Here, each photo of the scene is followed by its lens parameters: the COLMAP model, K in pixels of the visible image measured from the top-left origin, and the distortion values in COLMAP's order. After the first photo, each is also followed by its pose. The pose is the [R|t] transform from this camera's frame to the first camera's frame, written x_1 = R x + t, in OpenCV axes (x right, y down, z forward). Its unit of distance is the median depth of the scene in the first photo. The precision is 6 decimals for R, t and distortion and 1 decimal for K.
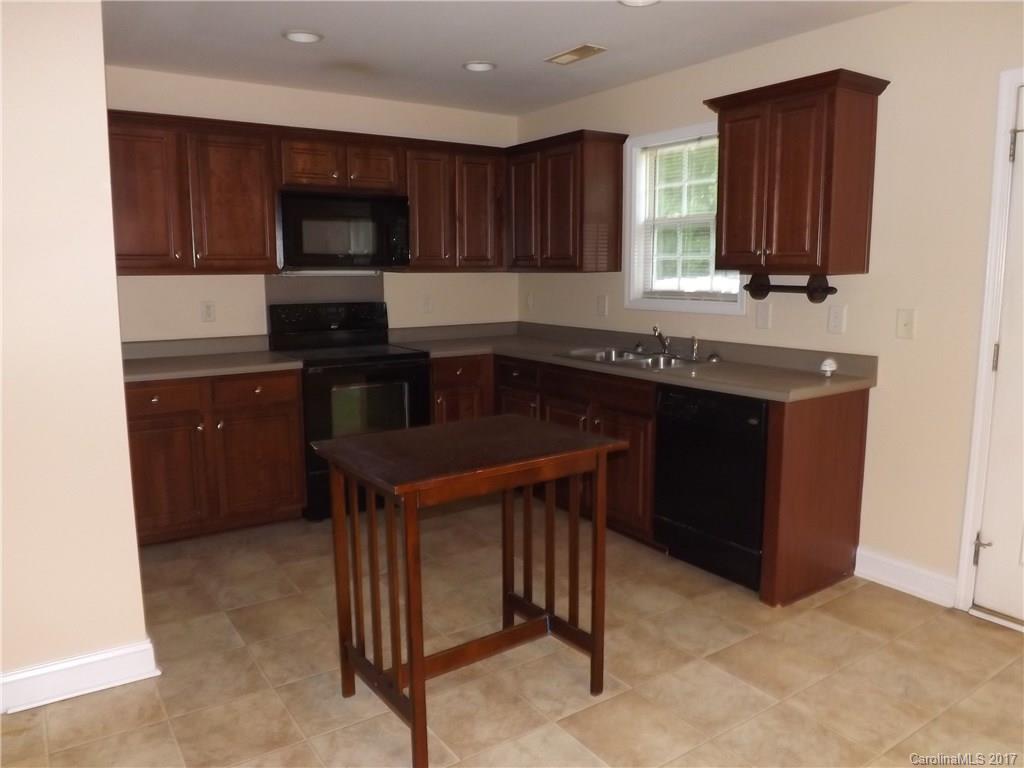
lens RADIAL K [[745.2, 0, 521.1], [0, 745.2, 374.3], [0, 0, 1]] dist [-0.038944, -0.001492]
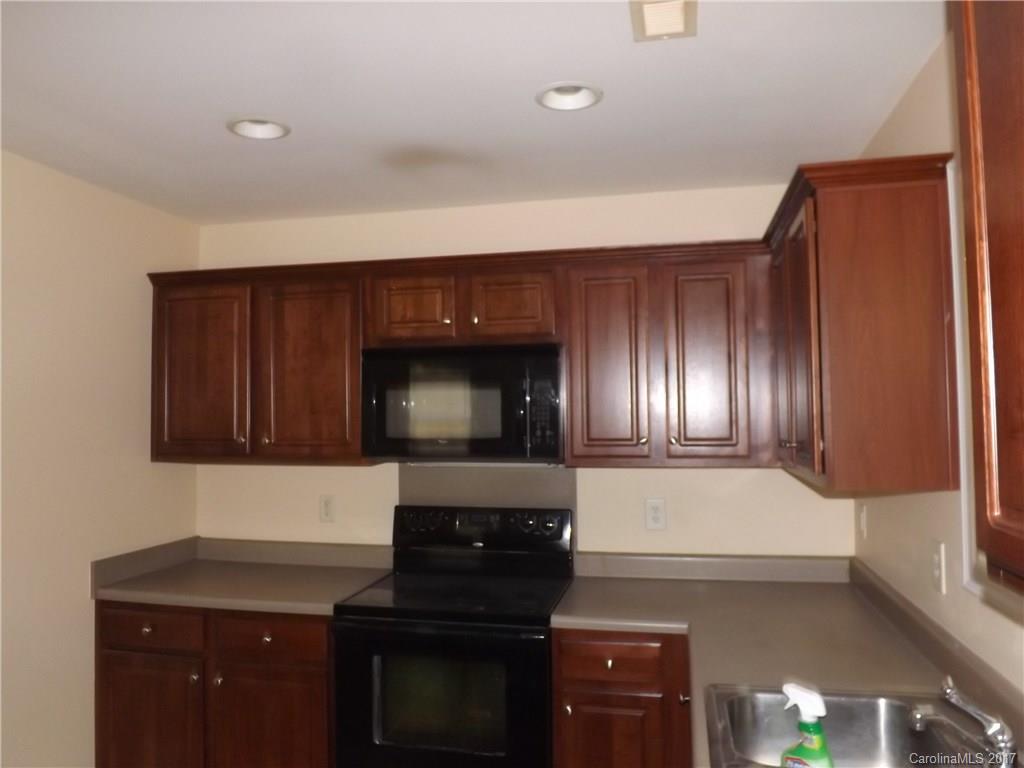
lens RADIAL K [[745.2, 0, 517.6], [0, 745.2, 386.7], [0, 0, 1]] dist [-0.038944, -0.001492]
pose [[0.681135, -0.032141, -0.731452, 0.293922], [-0.097697, 0.986112, -0.134307, -0.131764], [0.725610, 0.162942, 0.668536, 0.636135]]
